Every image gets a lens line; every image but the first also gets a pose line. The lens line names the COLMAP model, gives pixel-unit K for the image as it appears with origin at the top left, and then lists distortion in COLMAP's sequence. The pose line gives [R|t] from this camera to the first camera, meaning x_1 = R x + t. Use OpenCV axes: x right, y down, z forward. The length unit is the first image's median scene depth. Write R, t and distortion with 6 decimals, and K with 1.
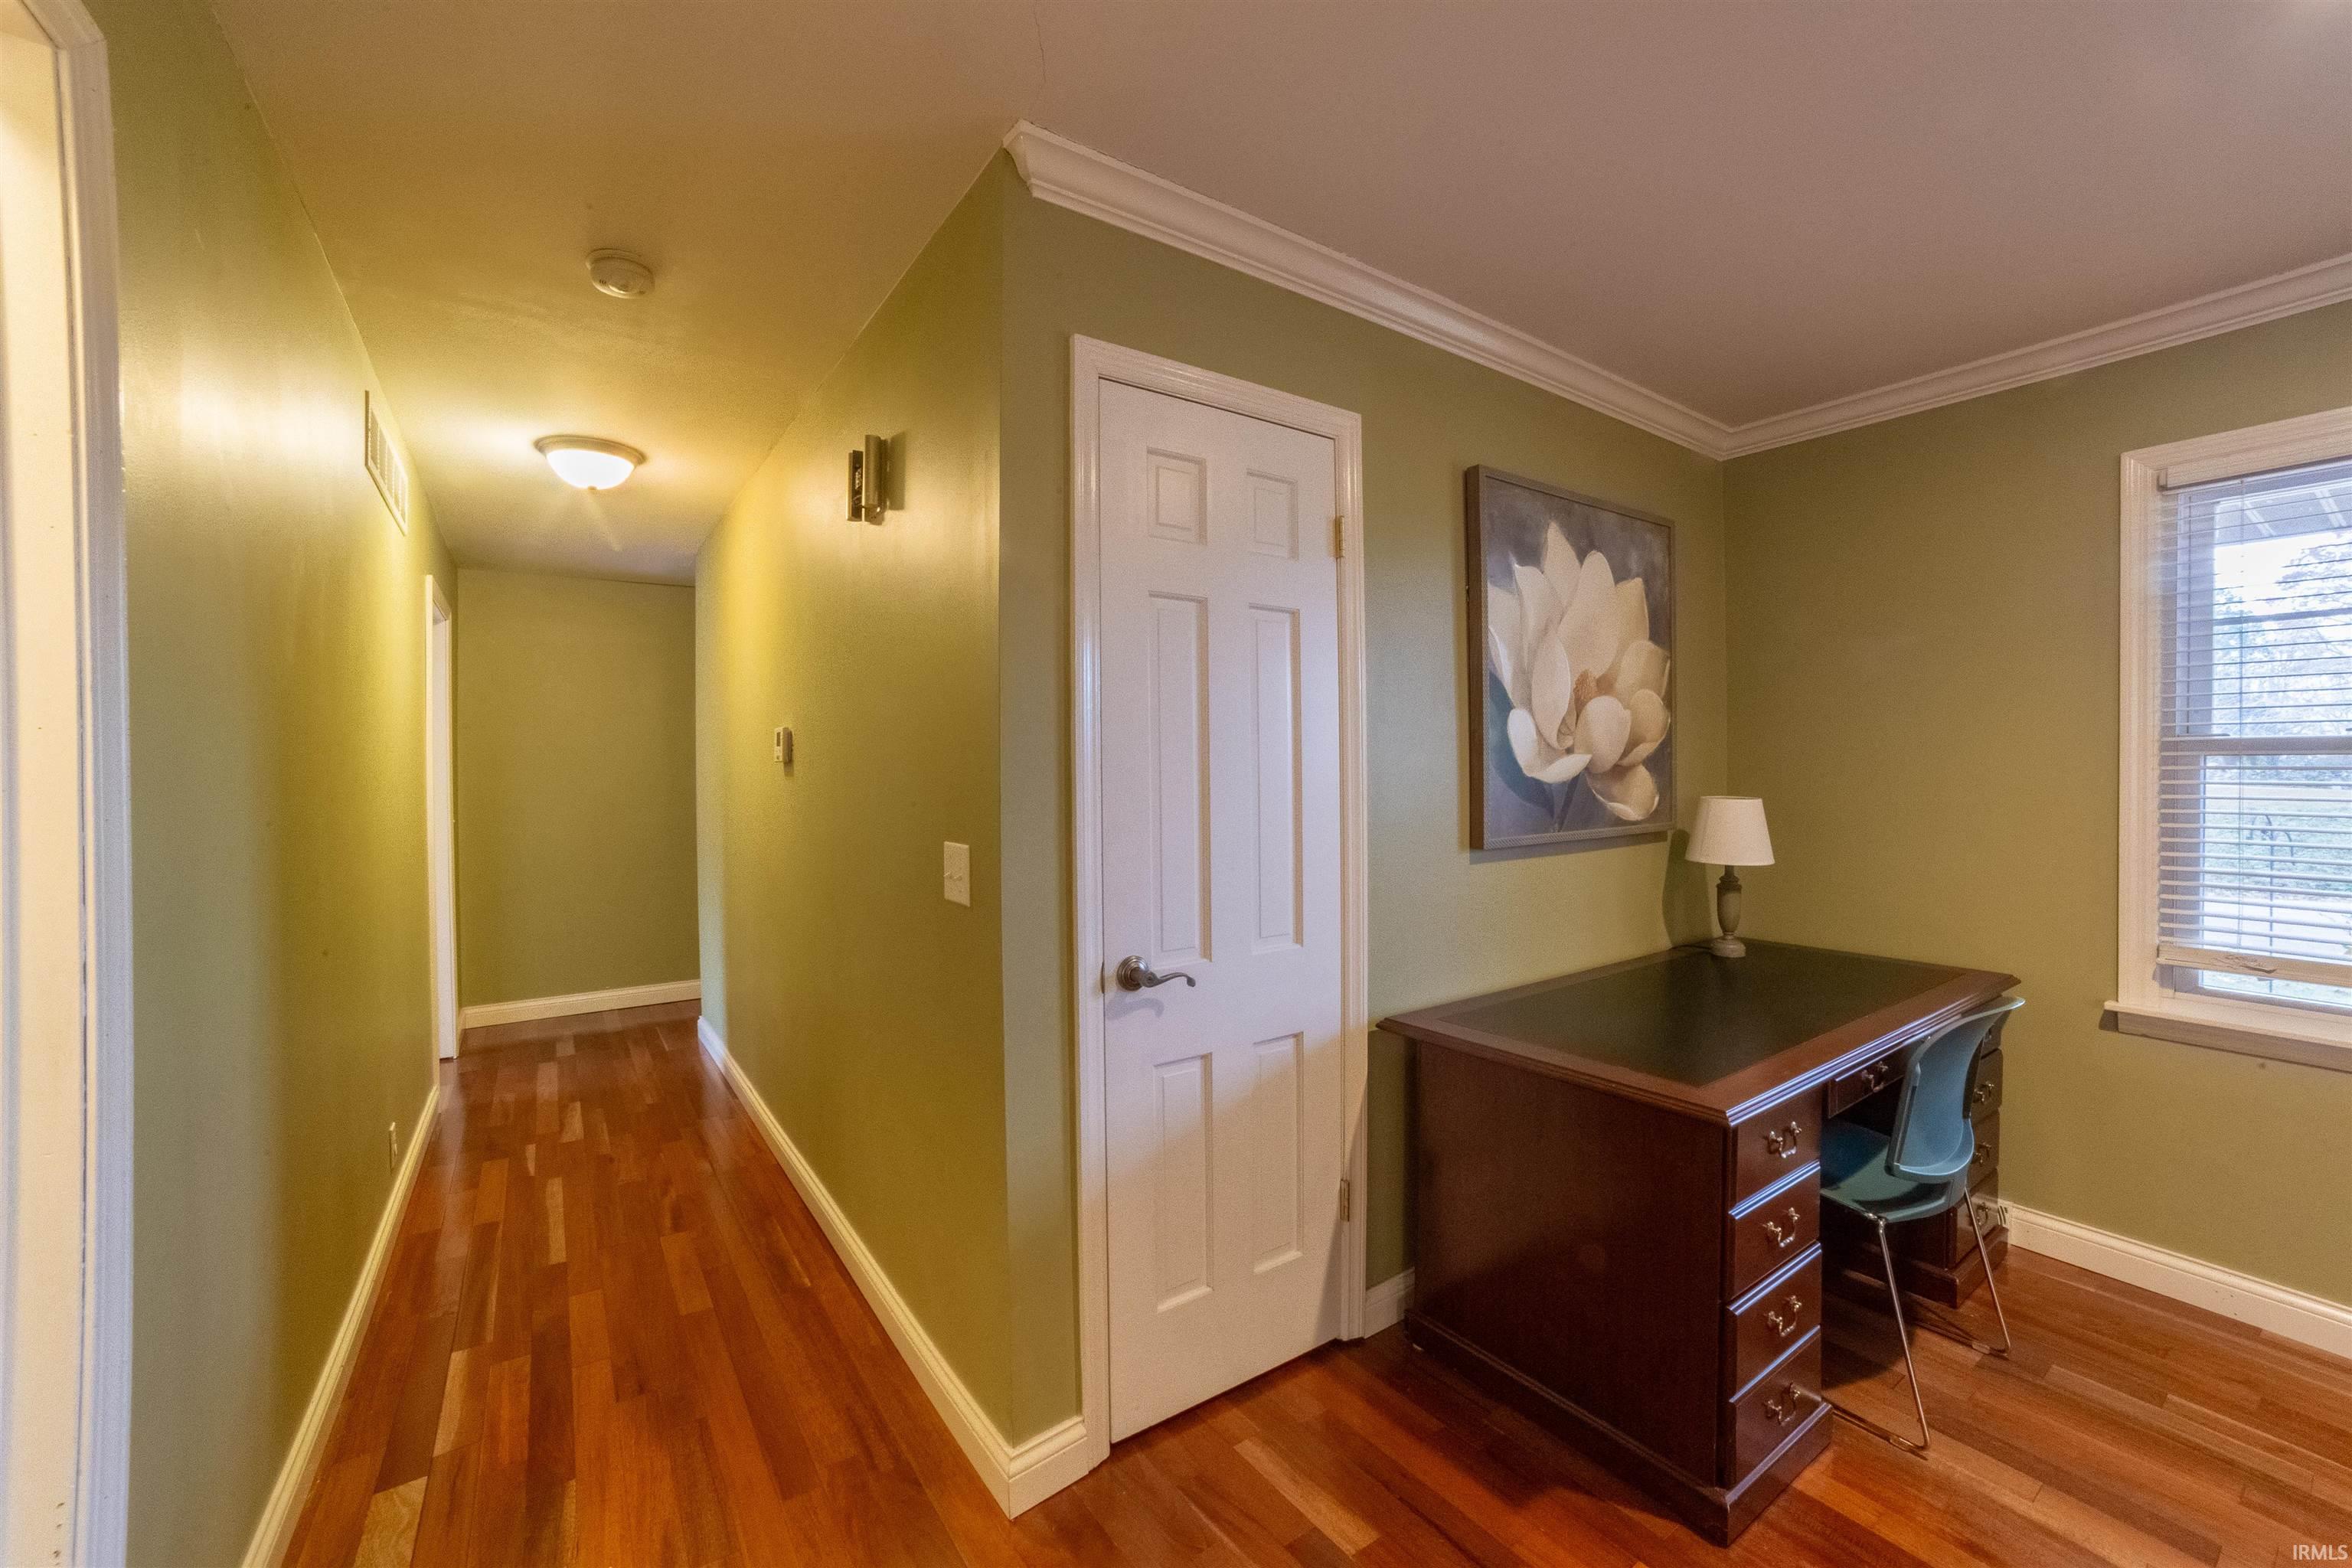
lens RADIAL K [[899.8, 0, 1176.0], [0, 899.8, 784.0], [0, 0, 1]] dist [0.001628, 0.000271]
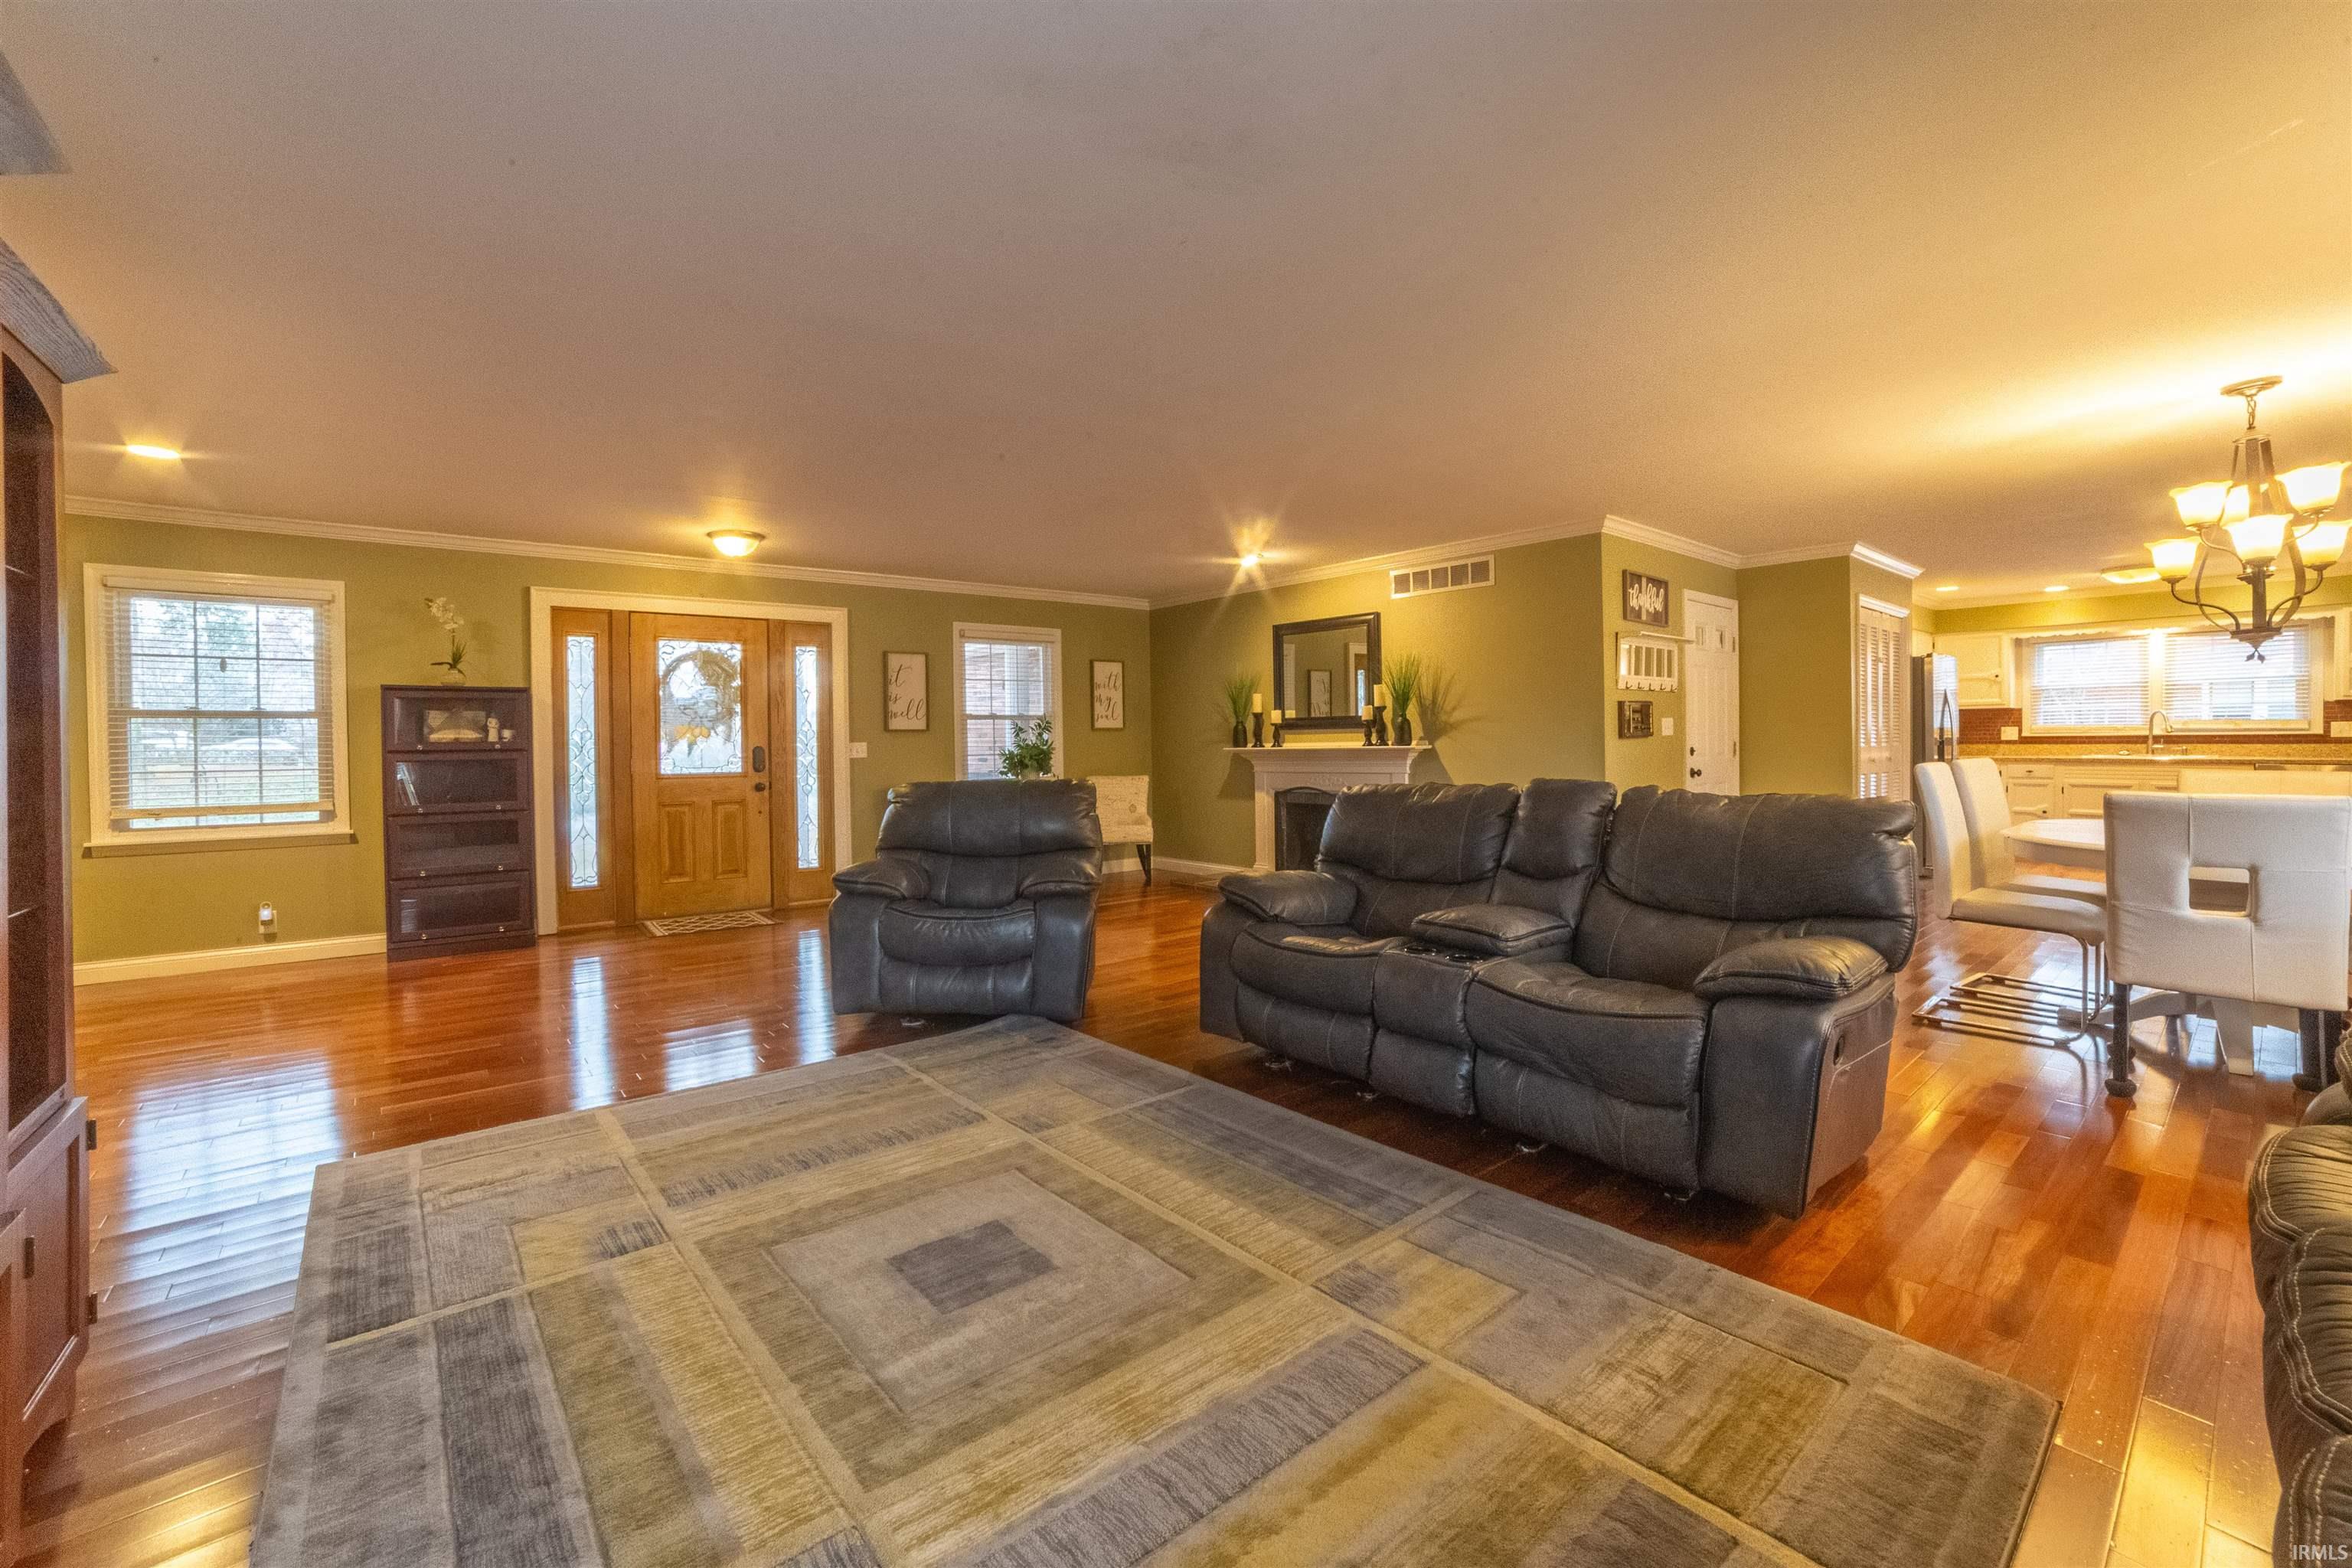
lens RADIAL K [[965.6, 0, 1176.0], [0, 965.6, 784.0], [0, 0, 1]] dist [-0.003286, -0.000411]
pose [[-0.093562, -0.026106, 0.995271, -1.275739], [0.010870, 0.999570, 0.027241, 0.085899], [-0.995554, 0.013368, -0.093238, -1.176240]]
